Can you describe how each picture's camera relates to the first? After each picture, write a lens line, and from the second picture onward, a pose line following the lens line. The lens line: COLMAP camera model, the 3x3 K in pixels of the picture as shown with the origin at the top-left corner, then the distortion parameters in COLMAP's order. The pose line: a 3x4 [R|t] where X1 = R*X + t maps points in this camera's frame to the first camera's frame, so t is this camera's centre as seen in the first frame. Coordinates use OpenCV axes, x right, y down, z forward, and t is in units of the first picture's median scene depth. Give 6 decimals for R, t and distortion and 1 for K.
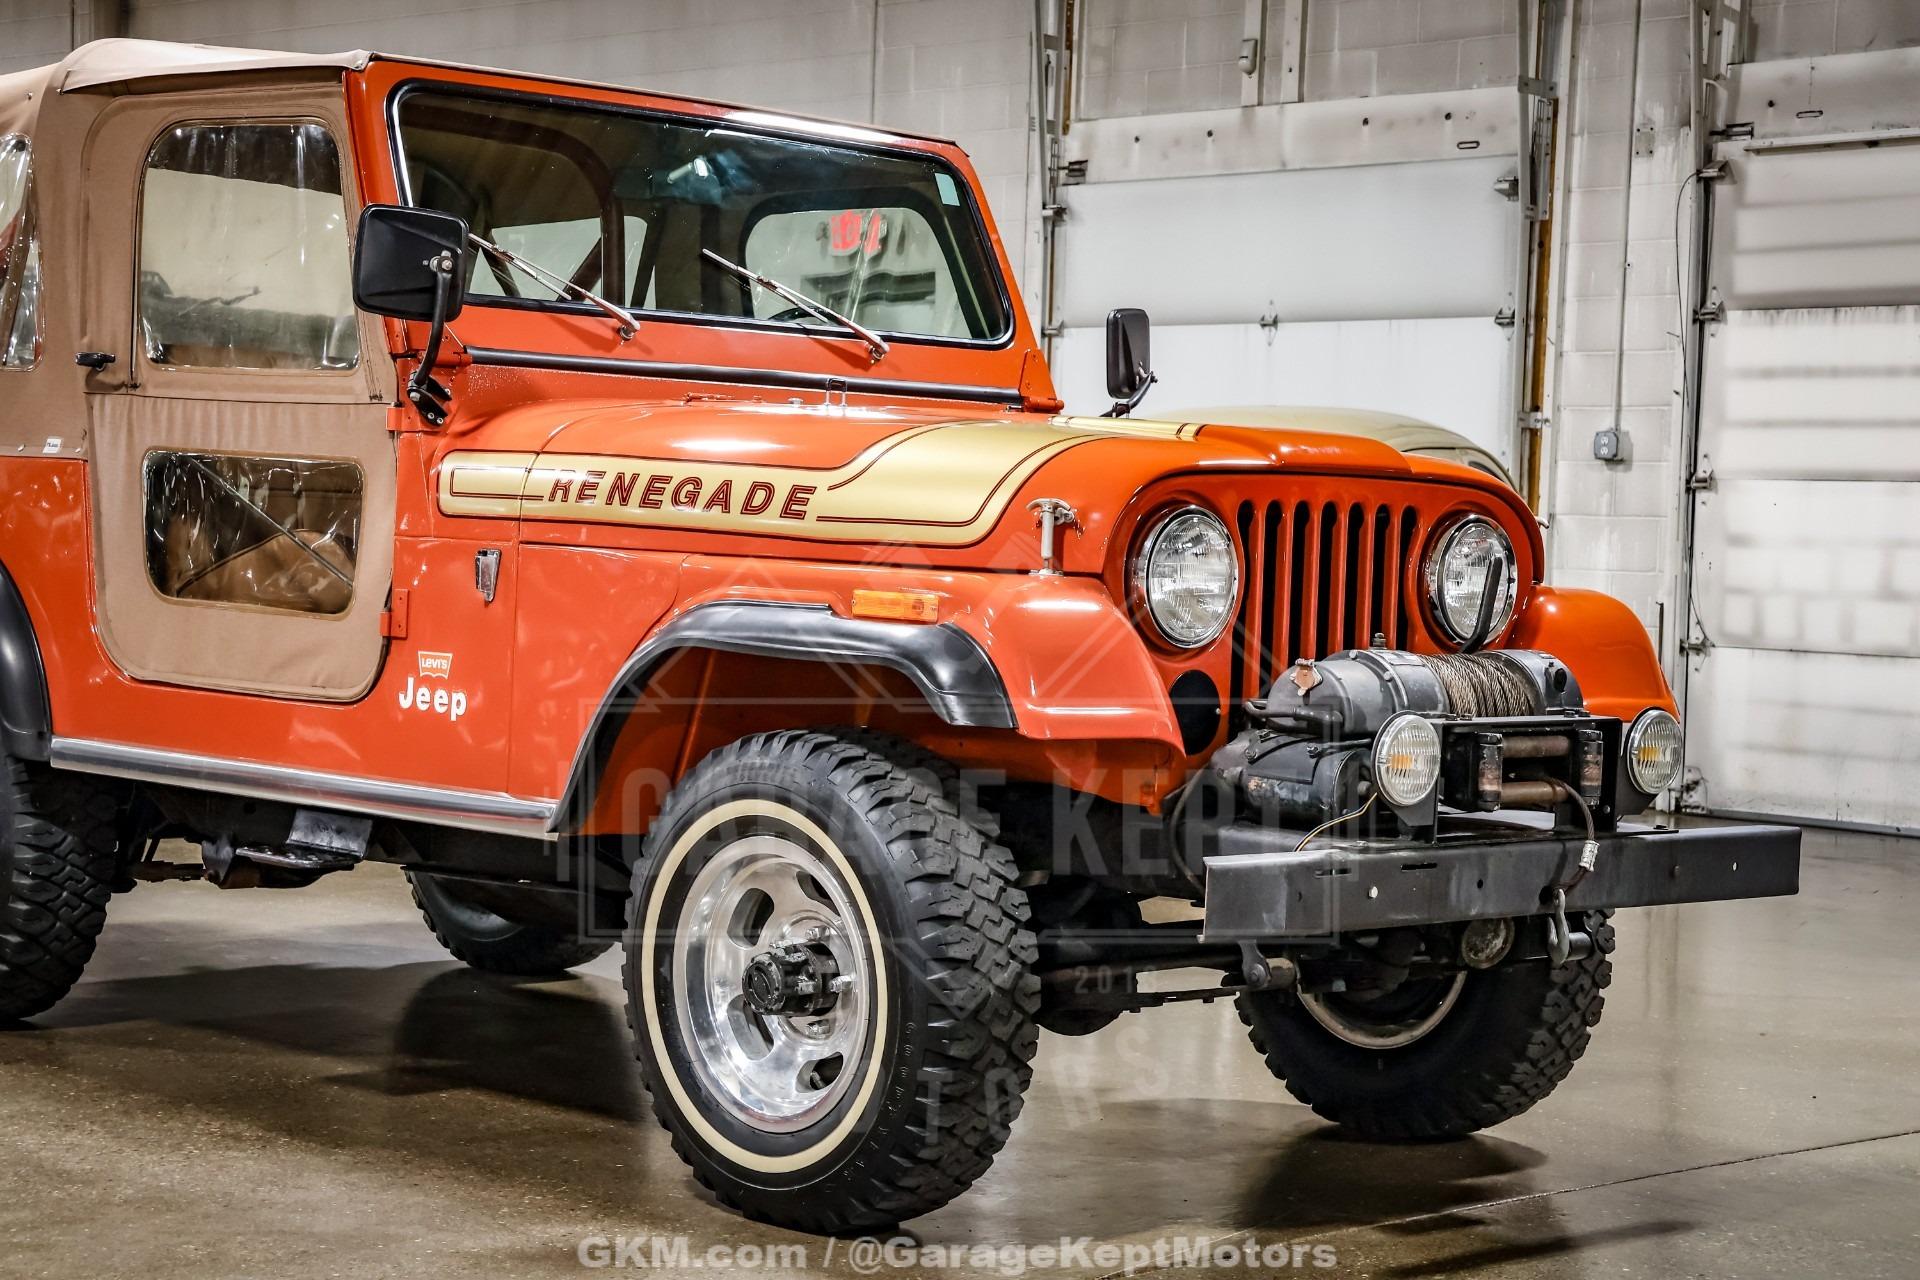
lens RADIAL K [[3558.5, 0, 953.5], [0, 3558.5, 638.2], [0, 0, 1]] dist [0.228396, 0.568687]
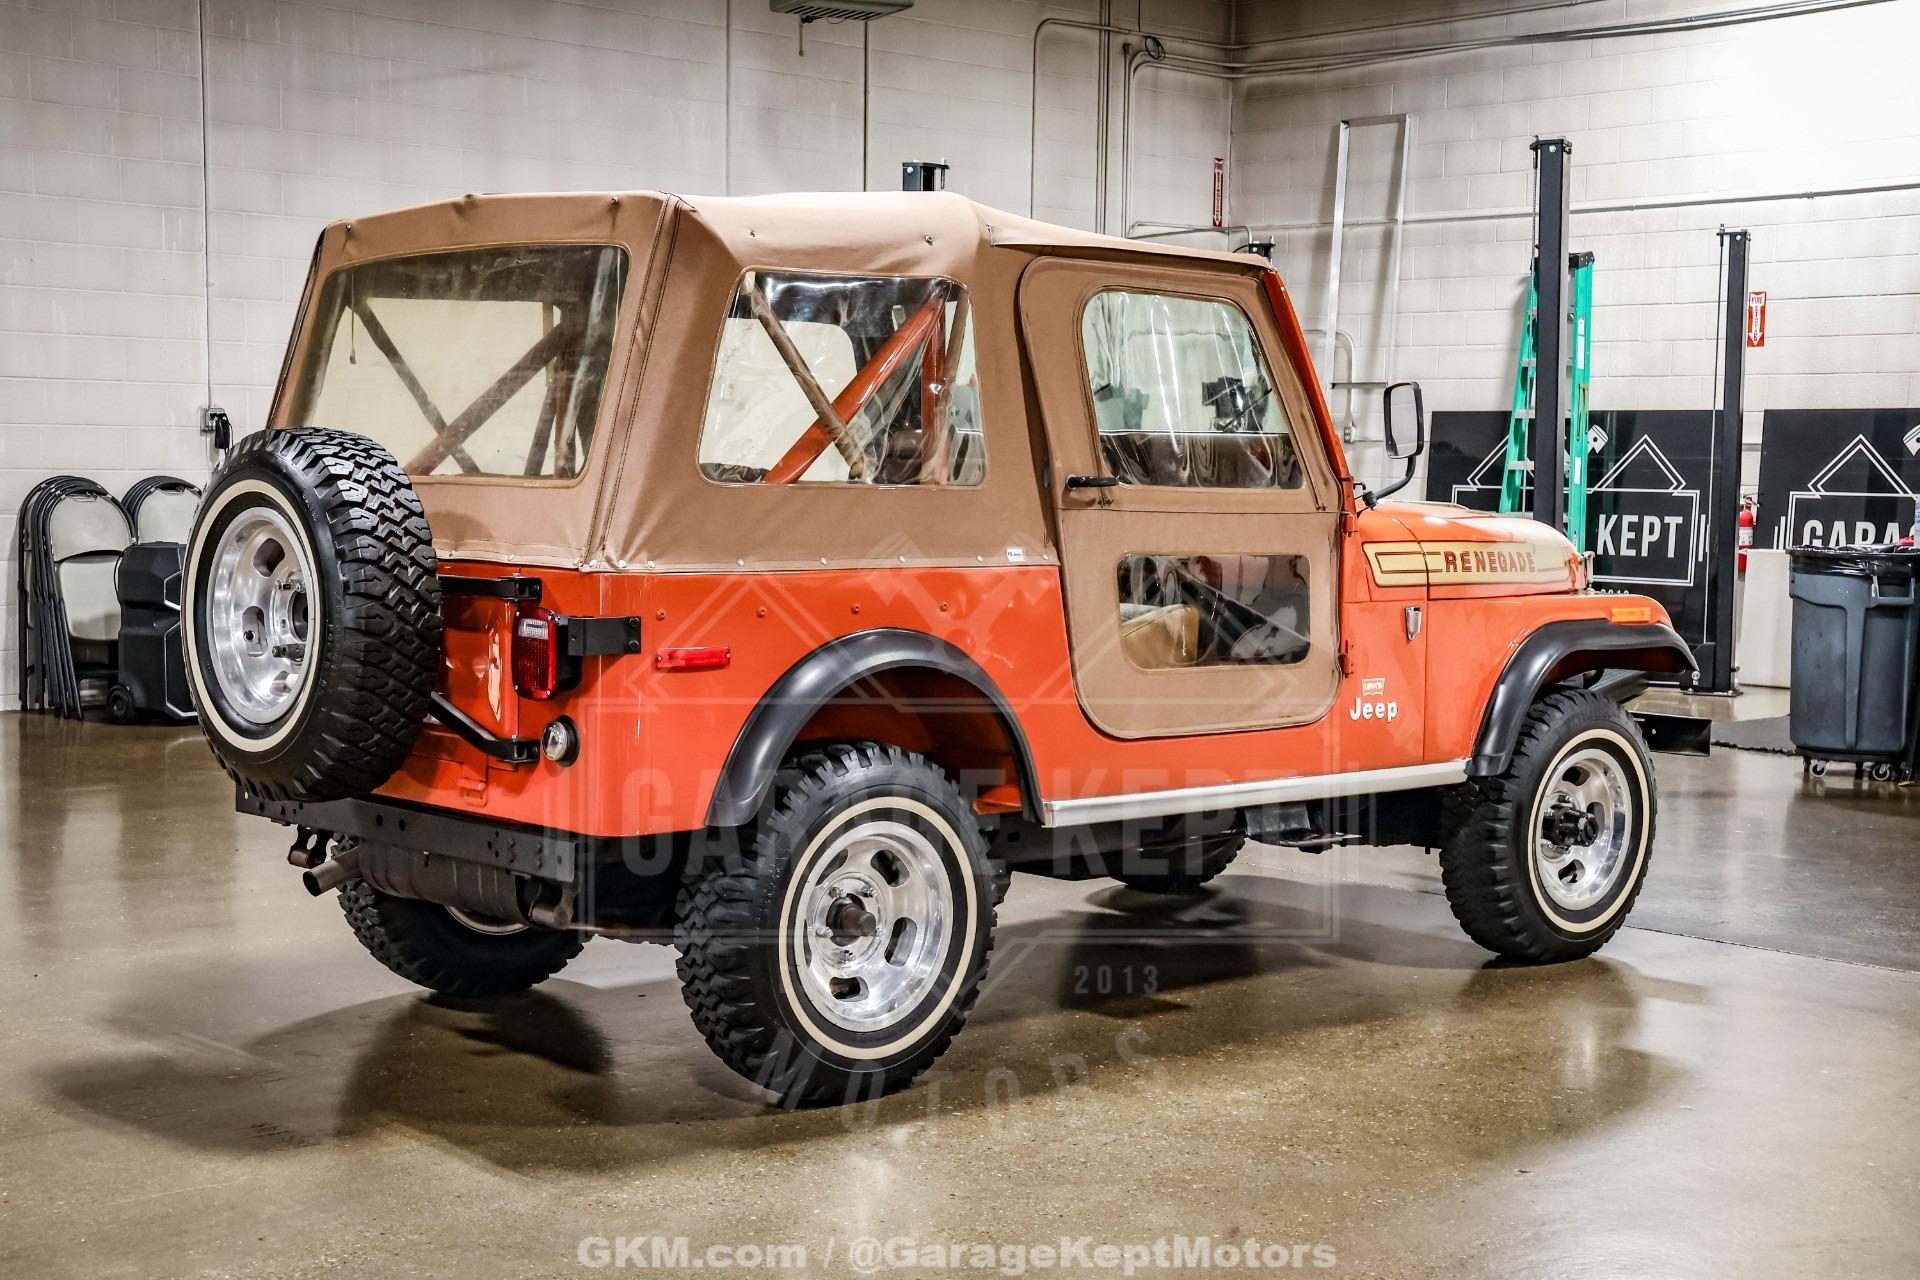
lens RADIAL K [[2649.7, 0, 960.0], [0, 2649.7, 640.0], [0, 0, 1]] dist [0.101605, 0.059434]
pose [[0.033639, -0.108261, 0.993553, -1.116087], [0.018412, 0.994014, 0.107688, -0.120133], [-0.999264, 0.014671, 0.035431, 1.011590]]
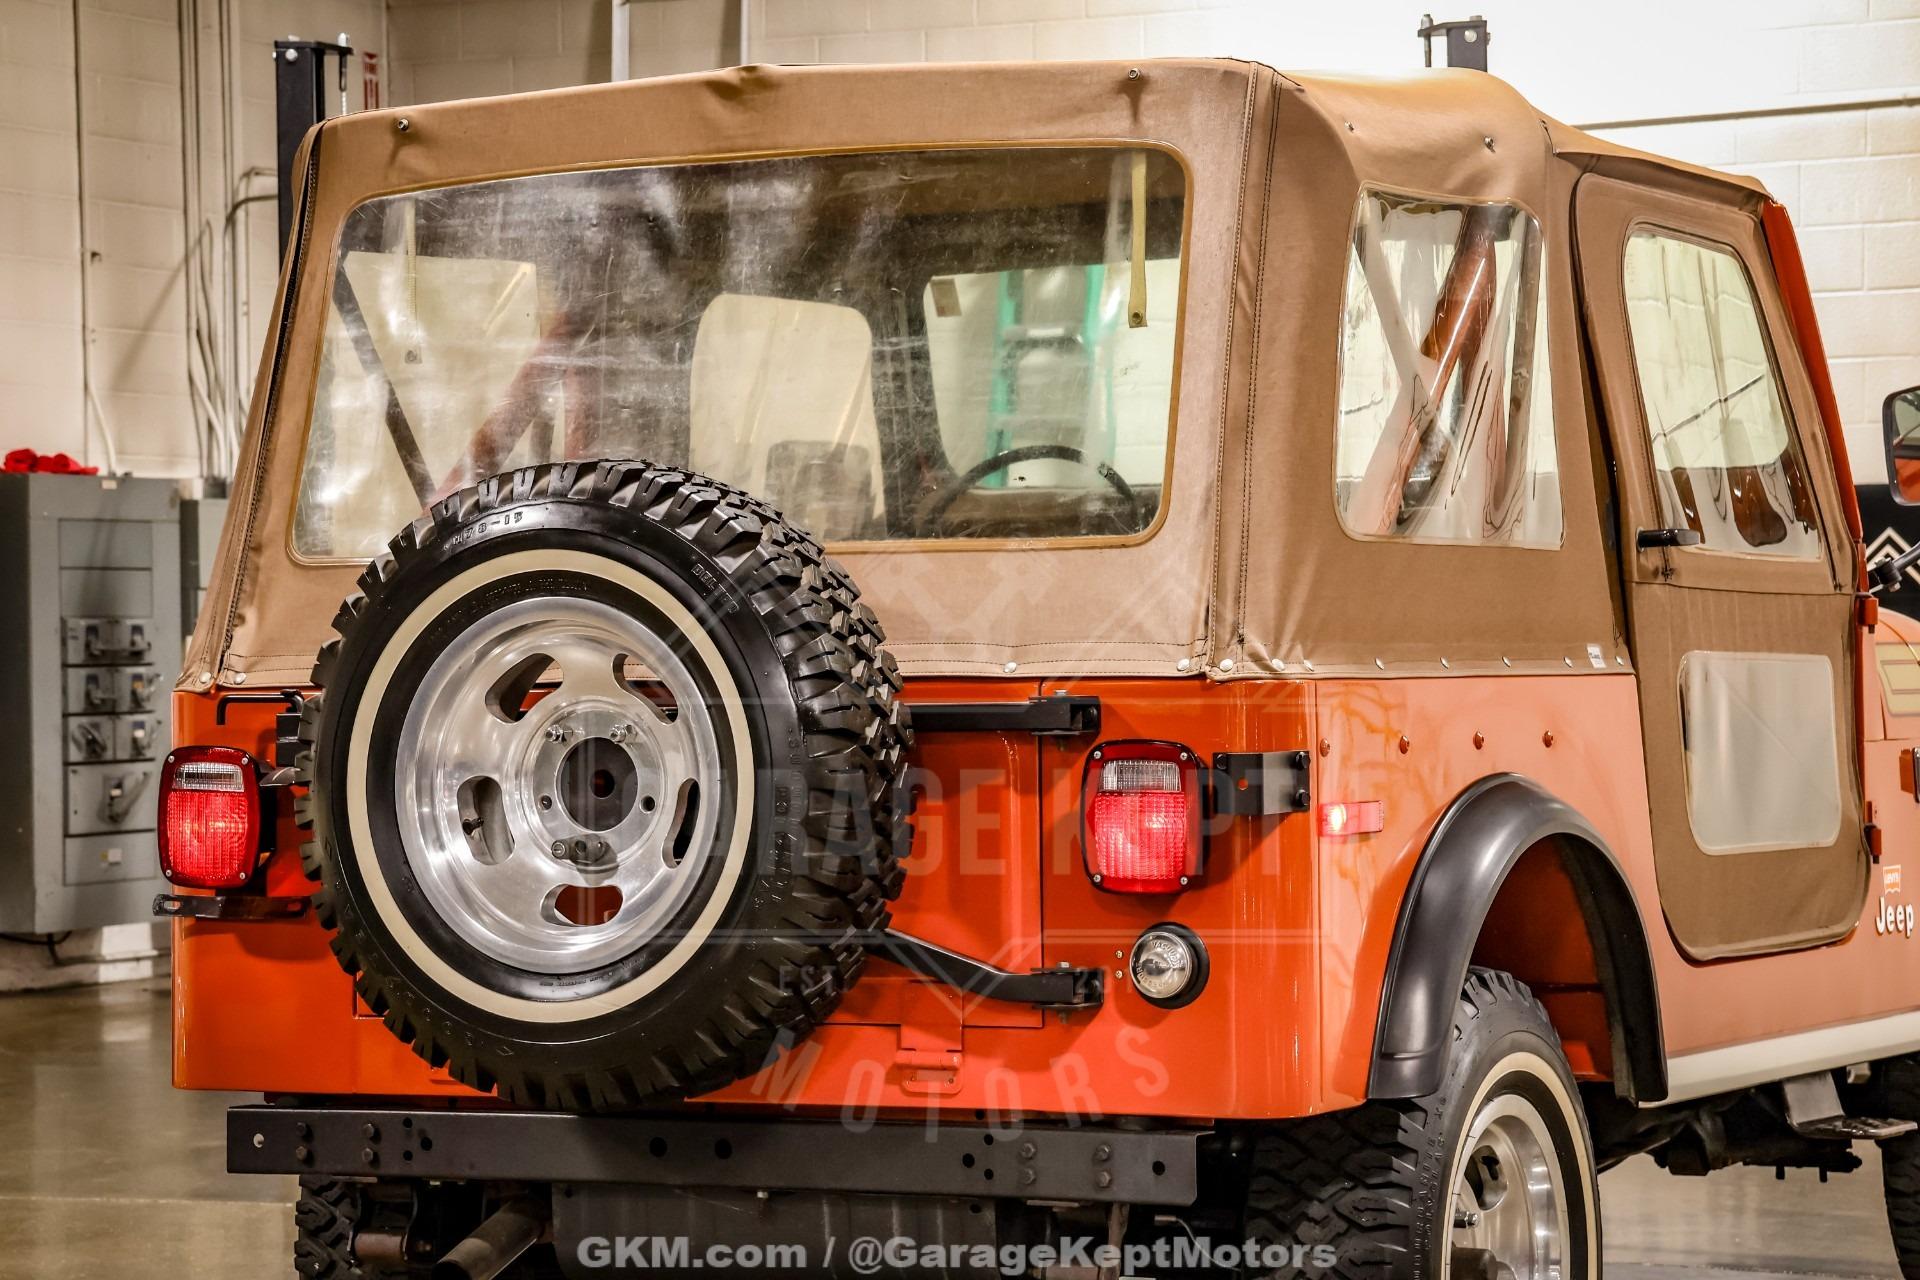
lens RADIAL K [[5179.4, 0, 959.1], [0, 5179.4, 664.3], [0, 0, 1]] dist [0.495320, 0.820868]
pose [[-0.315875, -0.036781, 0.948088, -1.200041], [0.030643, 0.998332, 0.048940, -0.107609], [-0.948306, 0.044511, -0.314221, 1.470561]]
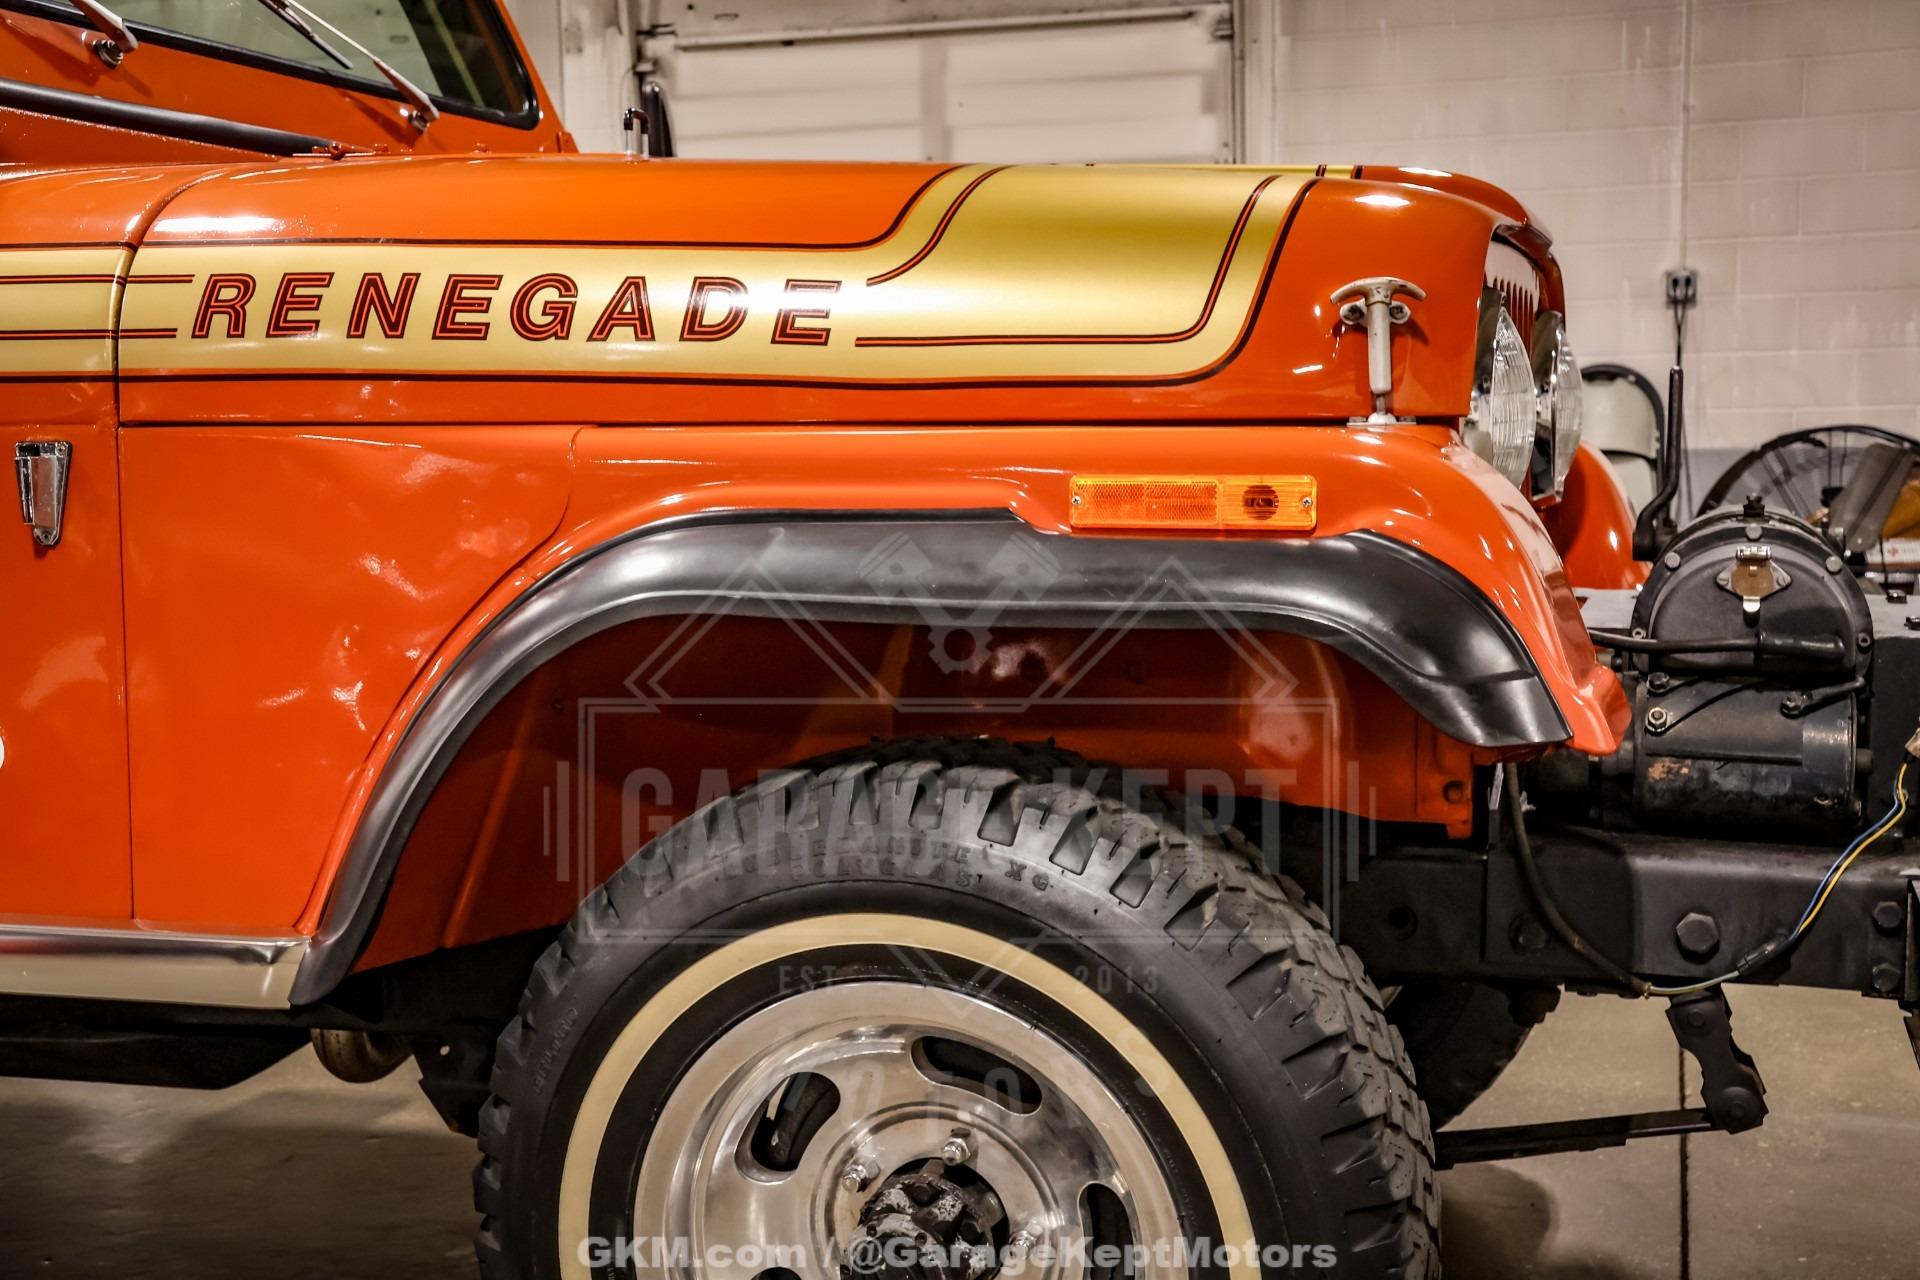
lens RADIAL K [[2475.7, 0, 944.1], [0, 2475.7, 646.7], [0, 0, 1]] dist [0.070273, 0.096025]
pose [[0.885673, -0.092433, 0.455016, -0.157939], [0.061992, 0.994751, 0.081412, -0.014934], [-0.460153, -0.043897, 0.886754, 0.550994]]
